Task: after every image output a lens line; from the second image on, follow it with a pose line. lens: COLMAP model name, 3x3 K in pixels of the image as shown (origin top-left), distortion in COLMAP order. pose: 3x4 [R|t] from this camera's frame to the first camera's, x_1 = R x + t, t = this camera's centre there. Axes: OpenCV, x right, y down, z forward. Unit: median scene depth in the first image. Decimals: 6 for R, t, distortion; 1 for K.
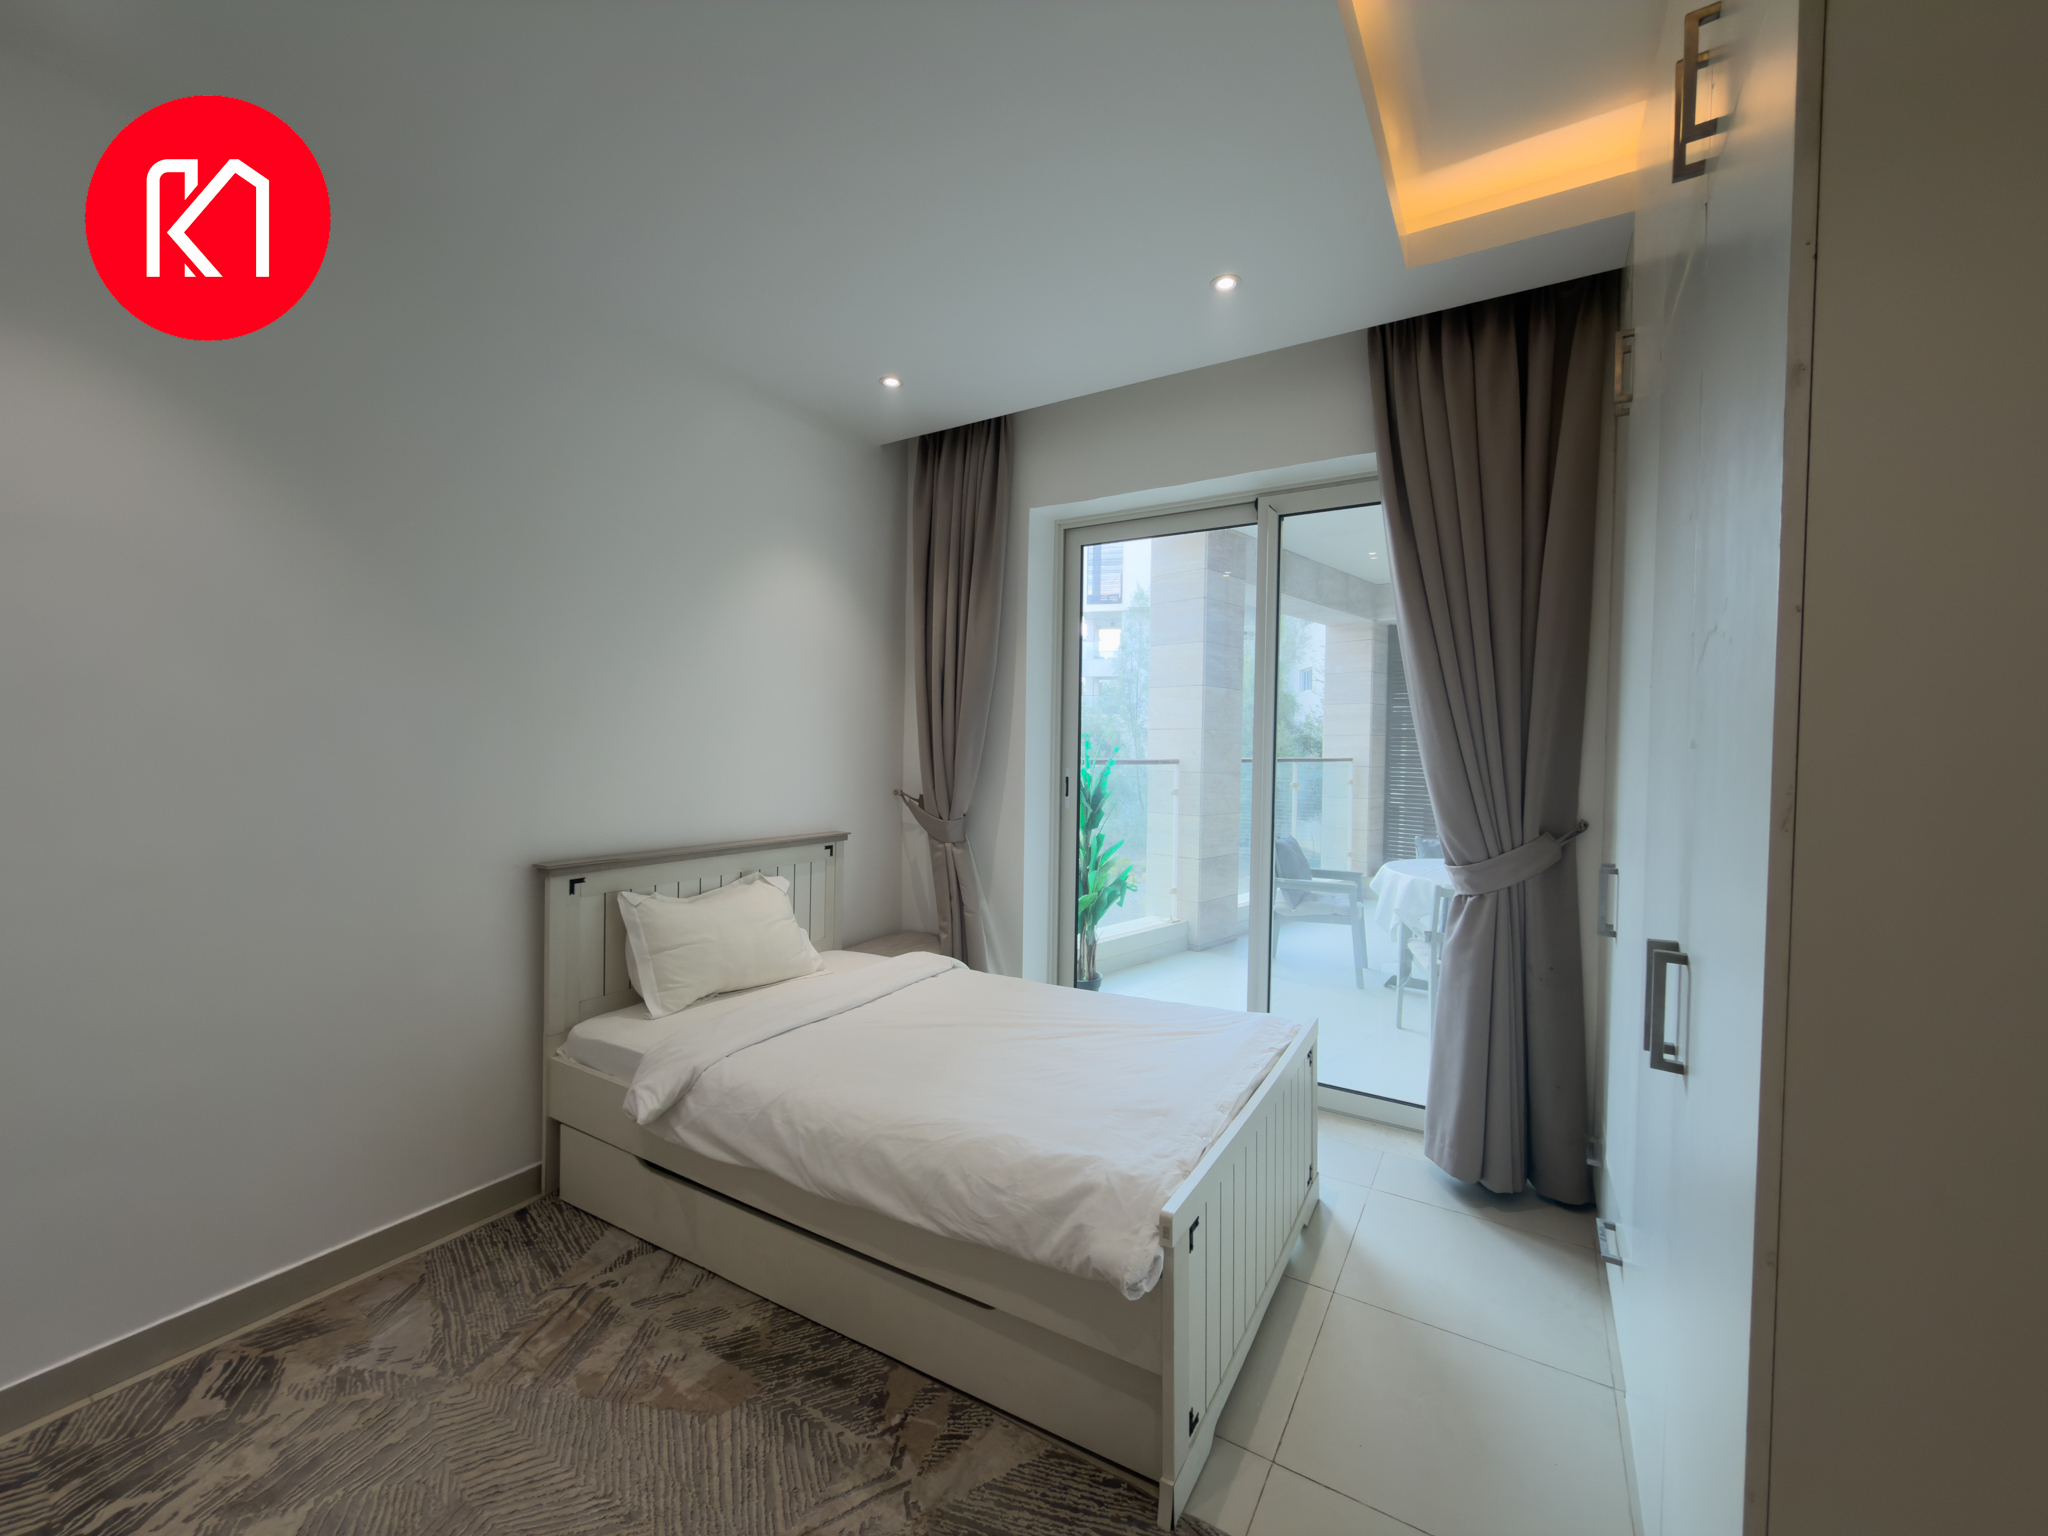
lens RADIAL K [[816.7, 0, 1028.7], [0, 816.7, 769.0], [0, 0, 1]] dist [-0.001294, -0.000240]
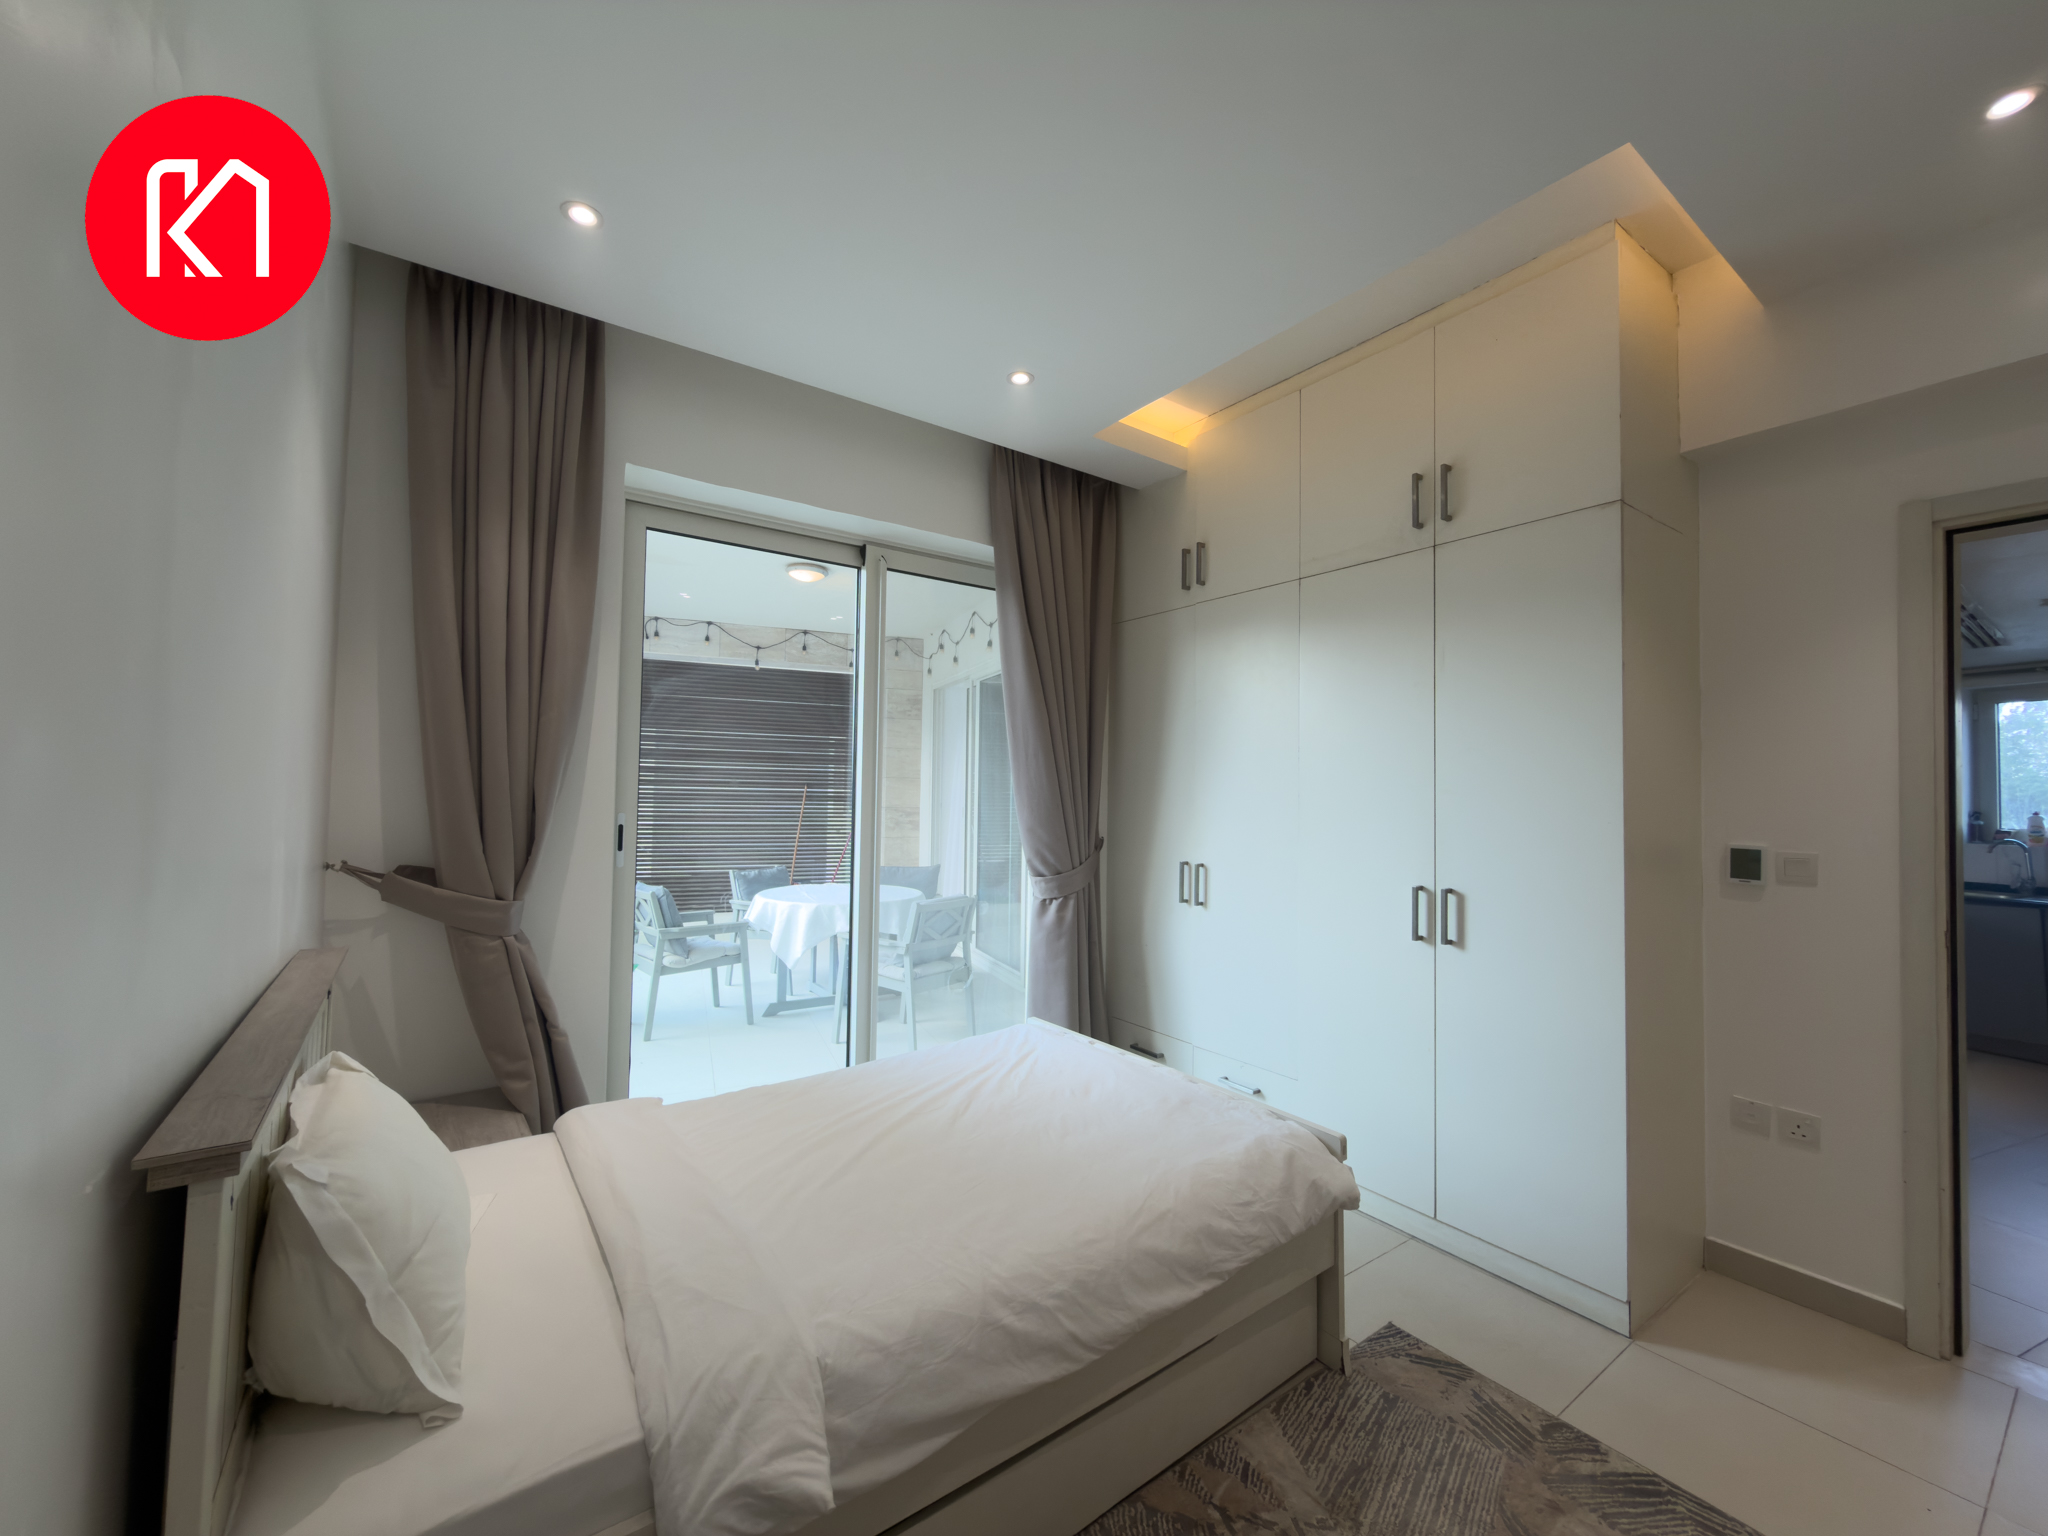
lens RADIAL K [[816.7, 0, 1028.7], [0, 816.7, 769.0], [0, 0, 1]] dist [-0.001294, -0.000240]
pose [[0.387908, 0.021486, 0.921448, -1.031548], [0.016037, 0.999420, -0.030055, -0.026692], [-0.921558, 0.026436, 0.387339, 0.745942]]
